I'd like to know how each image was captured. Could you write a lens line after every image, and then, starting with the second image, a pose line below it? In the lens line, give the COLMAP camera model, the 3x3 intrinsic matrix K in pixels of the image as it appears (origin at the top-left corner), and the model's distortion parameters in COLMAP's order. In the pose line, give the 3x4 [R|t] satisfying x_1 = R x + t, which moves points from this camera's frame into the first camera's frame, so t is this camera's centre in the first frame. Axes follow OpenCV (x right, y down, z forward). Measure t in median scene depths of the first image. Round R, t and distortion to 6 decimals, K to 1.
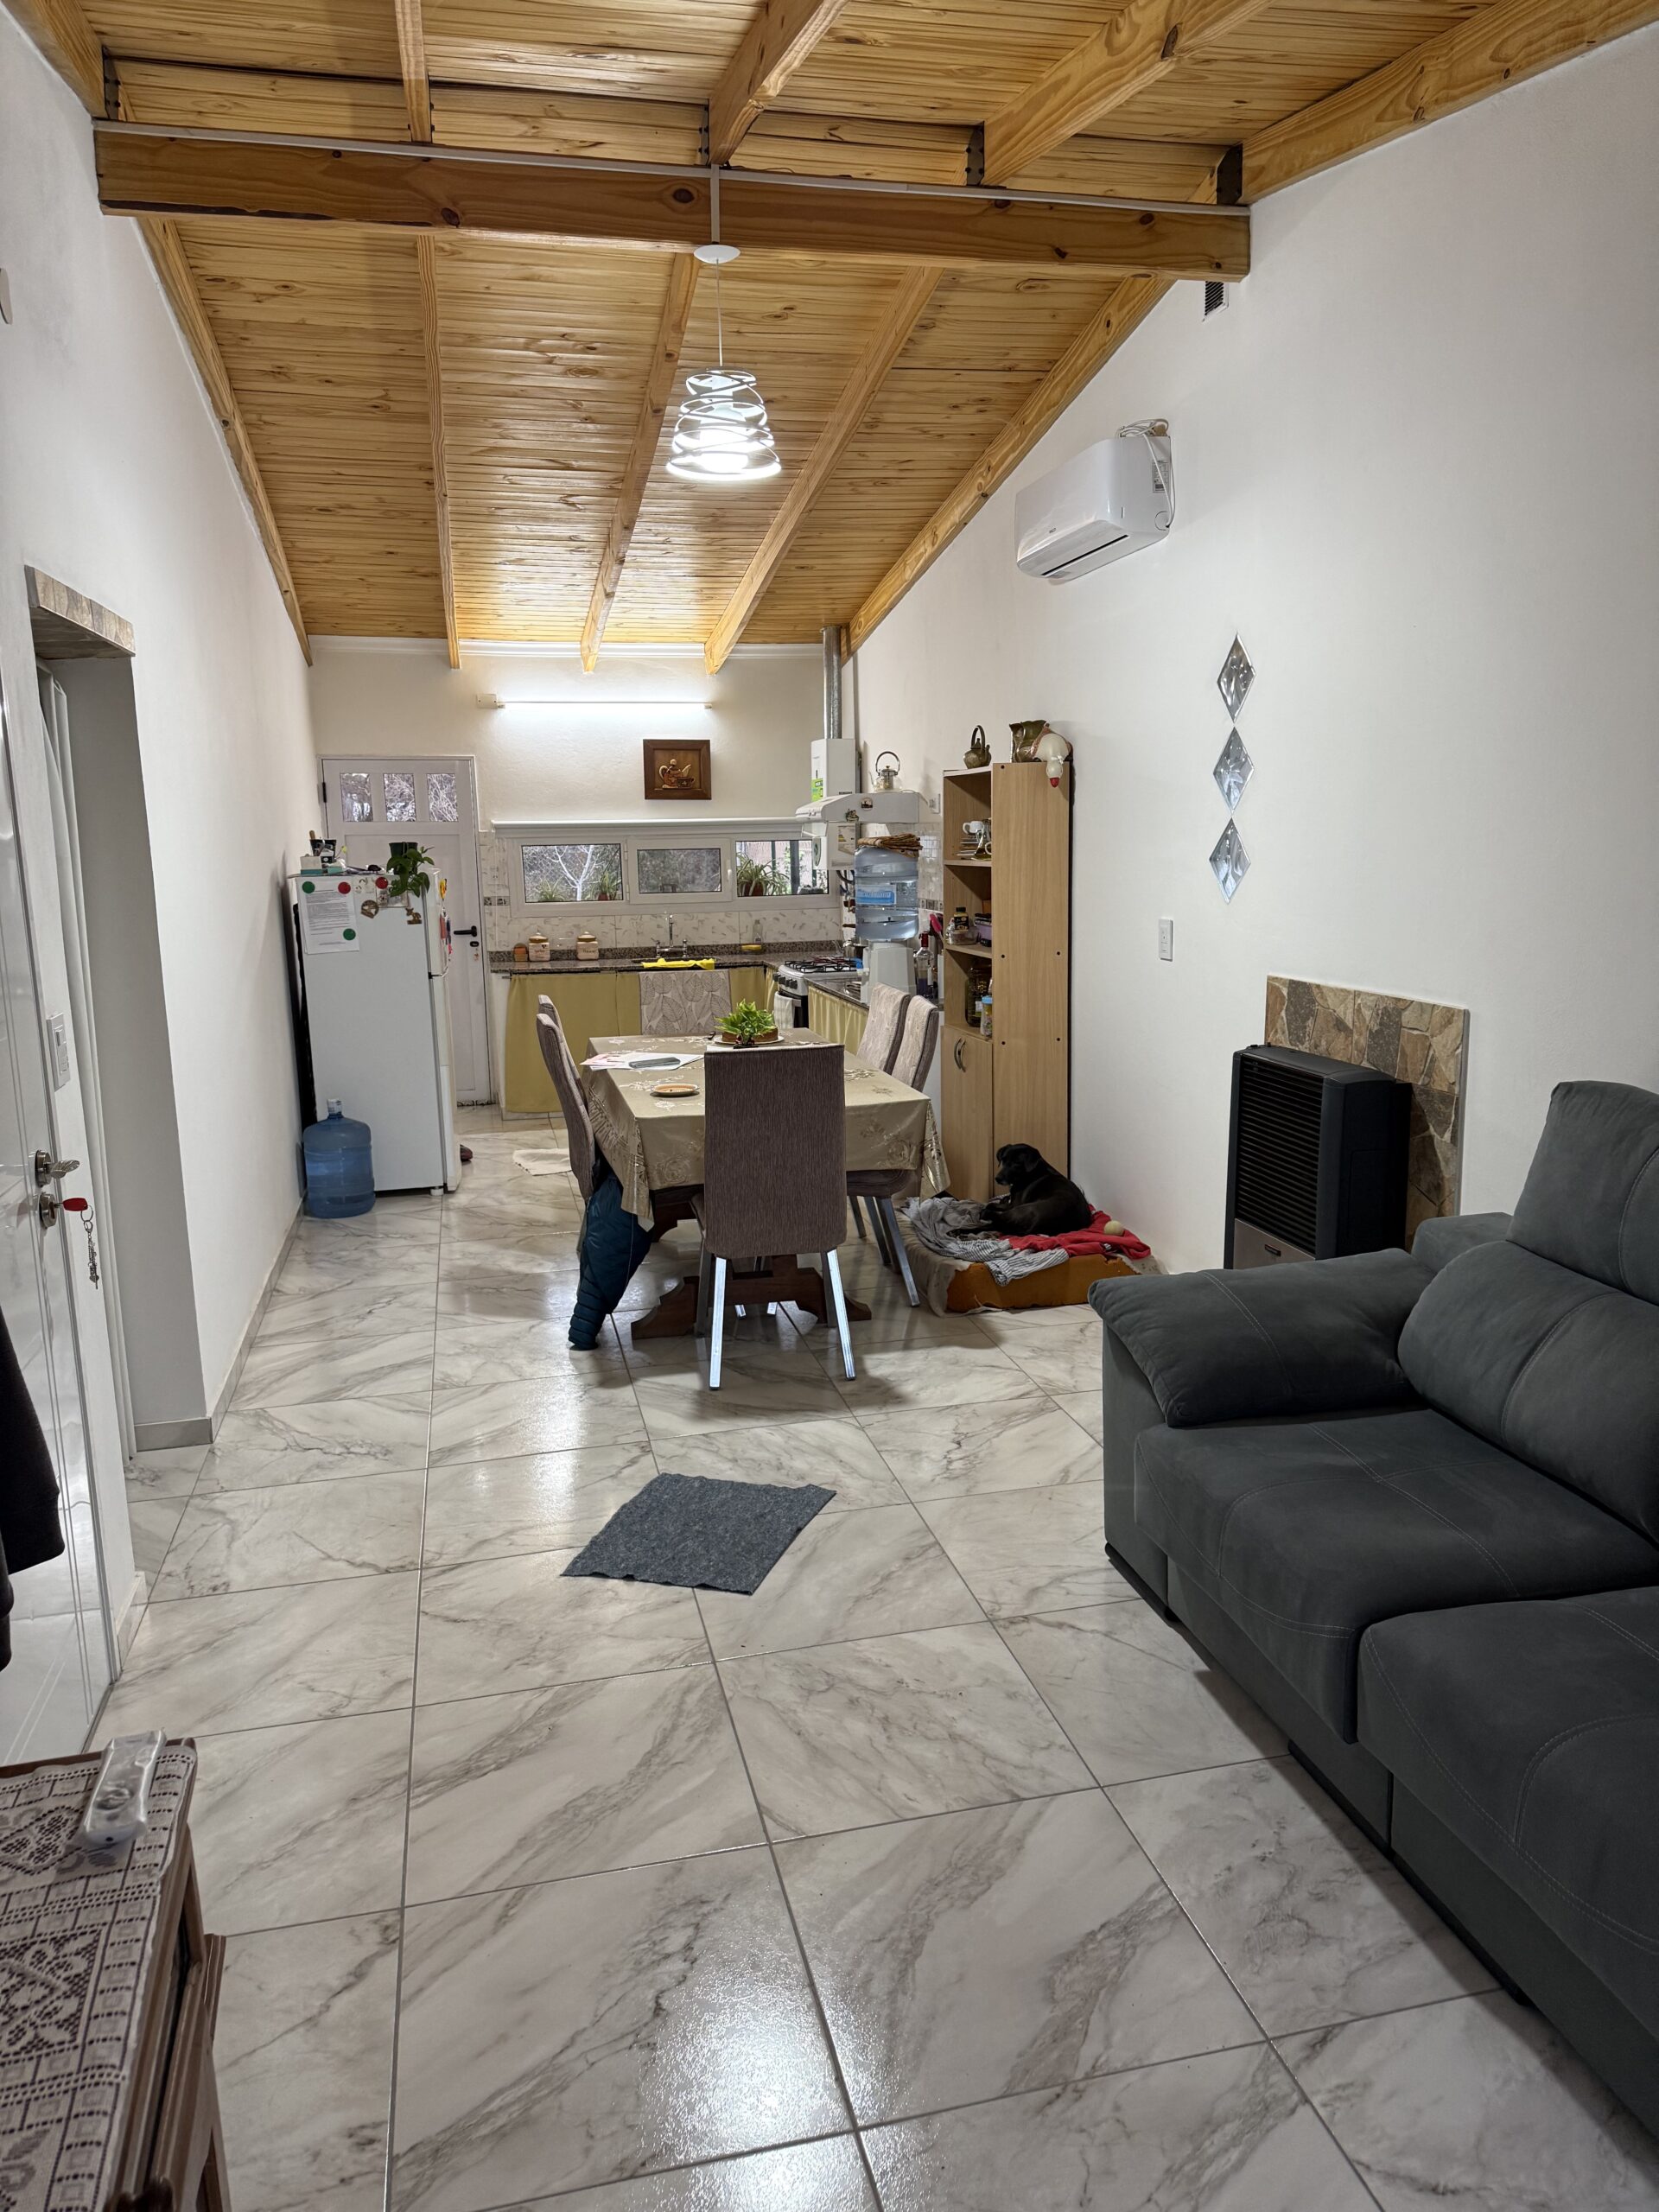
lens RADIAL K [[1555.1, 0, 824.5], [0, 1555.1, 1103.0], [0, 0, 1]] dist [0.080095, -0.003208]
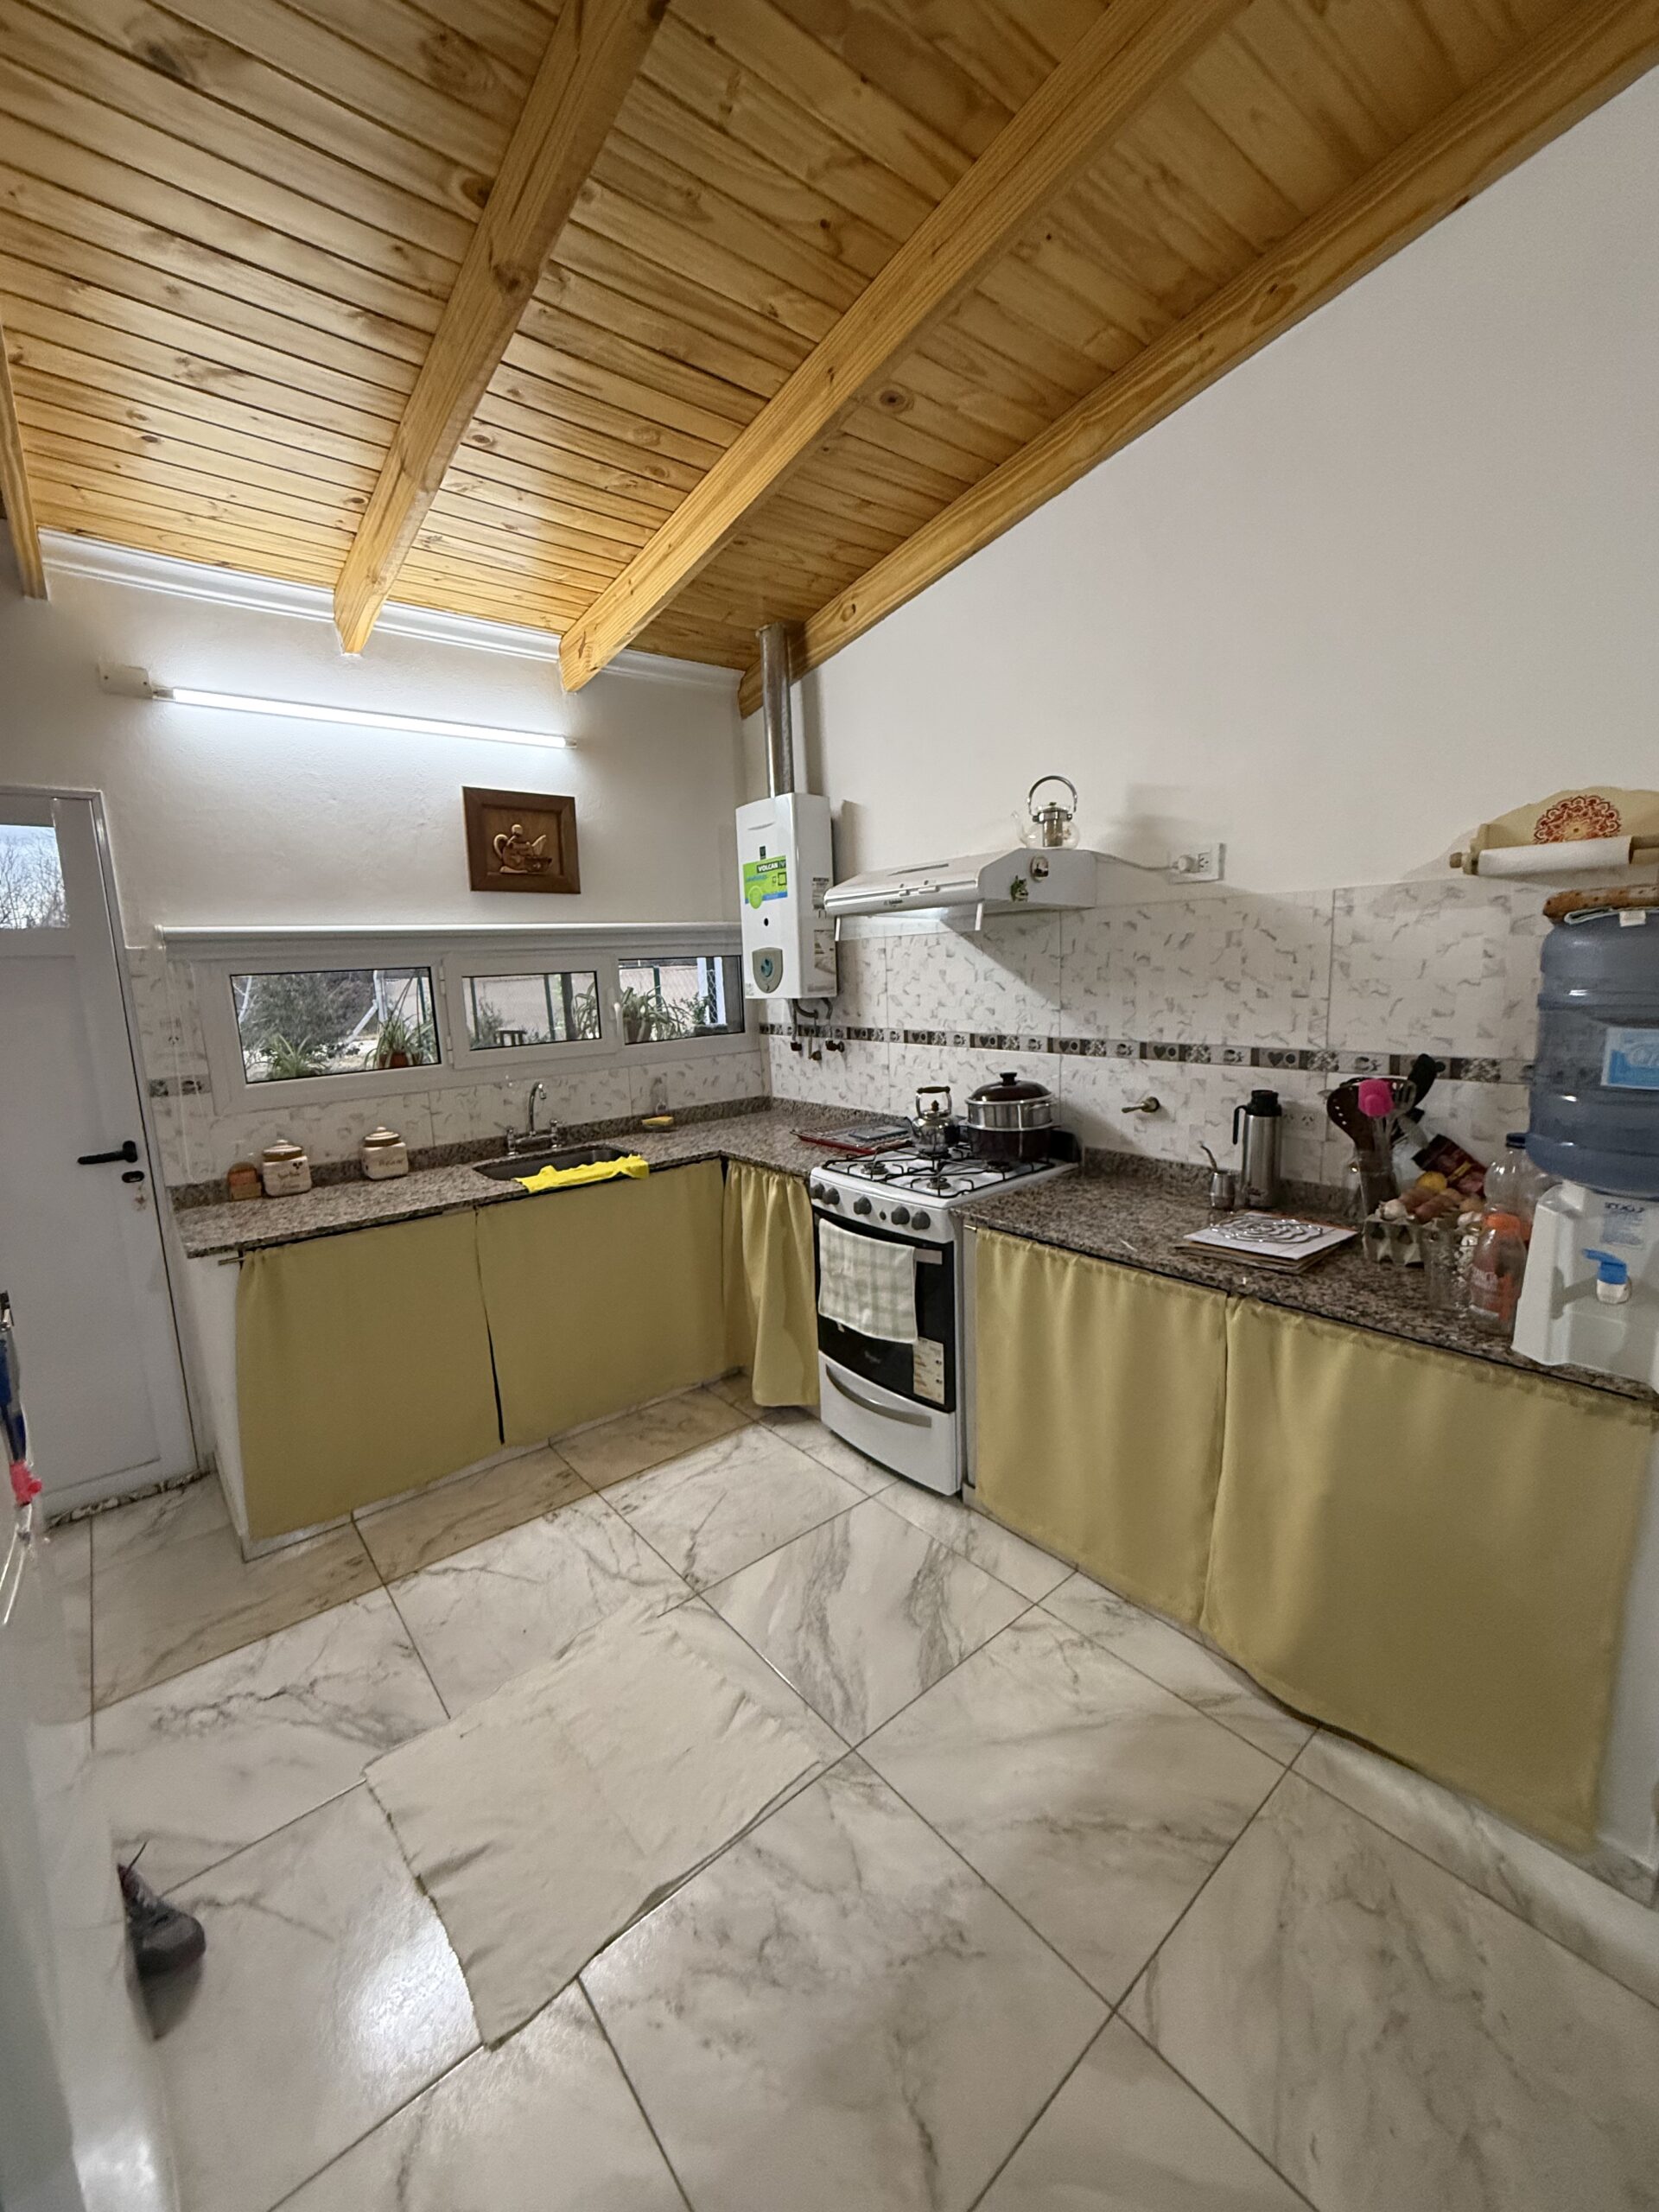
lens RADIAL K [[878.8, 0, 826.6], [0, 878.8, 1094.2], [0, 0, 1]] dist [-0.009252, 0.000449]
pose [[0.892718, -0.084852, 0.442555, -0.148836], [0.100911, 0.994813, -0.012819, -0.101973], [-0.439171, 0.056102, 0.896650, 0.656508]]
